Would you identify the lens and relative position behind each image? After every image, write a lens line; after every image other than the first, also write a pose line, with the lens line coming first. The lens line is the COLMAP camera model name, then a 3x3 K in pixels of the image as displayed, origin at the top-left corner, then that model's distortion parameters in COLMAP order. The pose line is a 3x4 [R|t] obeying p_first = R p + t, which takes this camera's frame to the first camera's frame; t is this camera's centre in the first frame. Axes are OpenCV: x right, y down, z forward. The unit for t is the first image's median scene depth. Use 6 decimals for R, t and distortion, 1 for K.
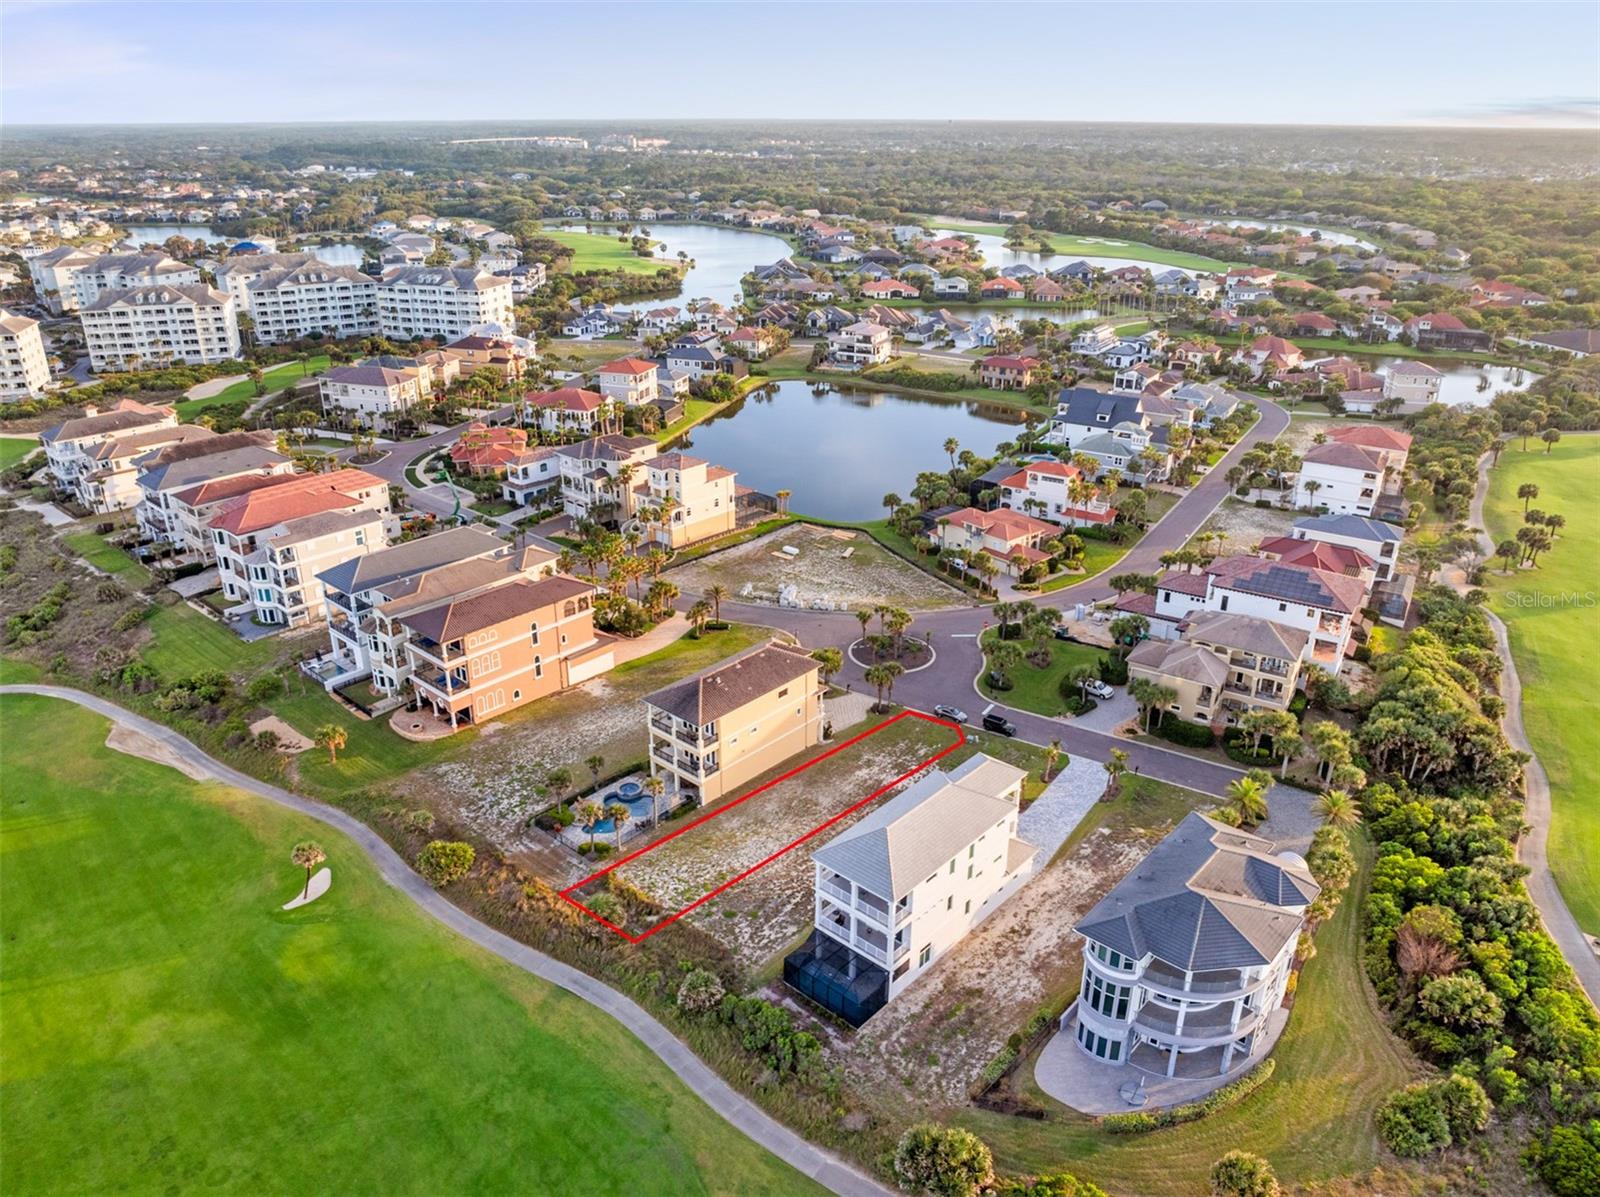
lens RADIAL K [[1120.5, 0, 802.4], [0, 1120.5, 598.5], [0, 0, 1]] dist [-0.035198, -0.003561]
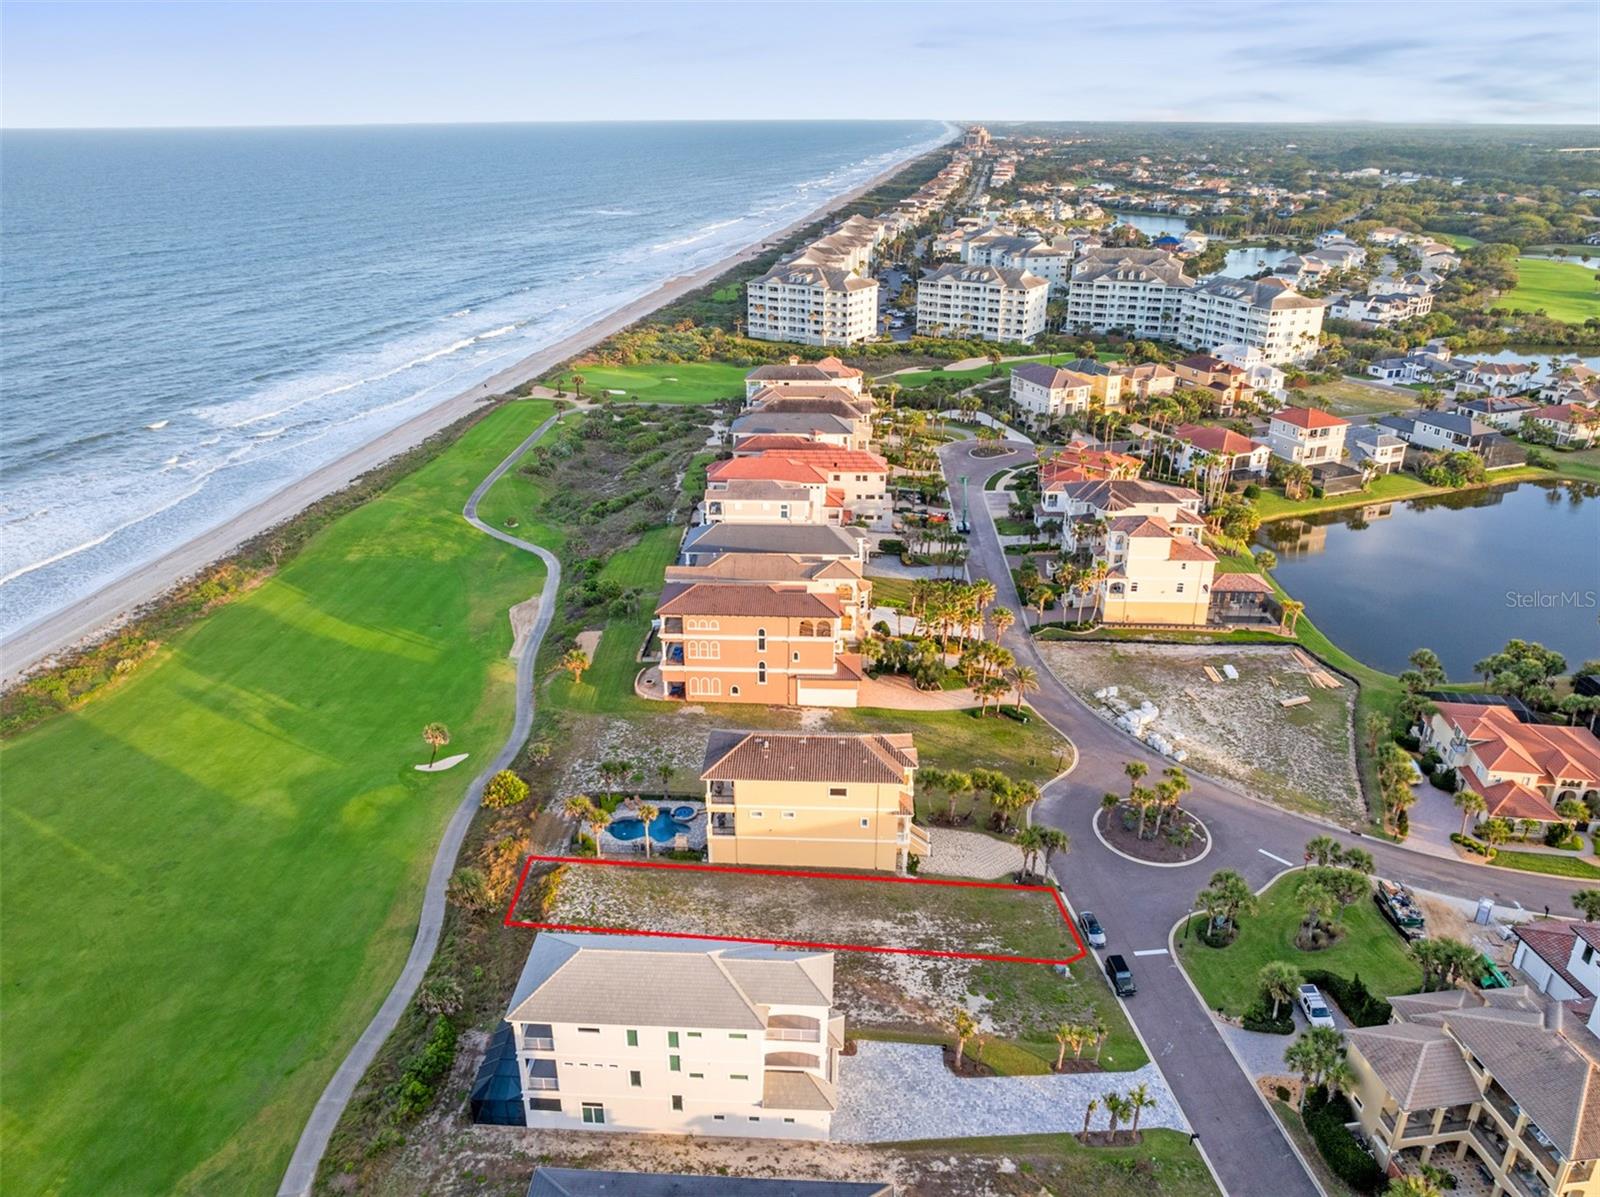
lens RADIAL K [[1120.5, 0, 799.1], [0, 1120.5, 600.3], [0, 0, 1]] dist [-0.035198, -0.003561]
pose [[0.632389, 0.306032, -0.711637, 0.343068], [-0.304938, 0.942831, 0.134475, -0.104242], [0.712107, 0.131965, 0.689557, 0.236388]]
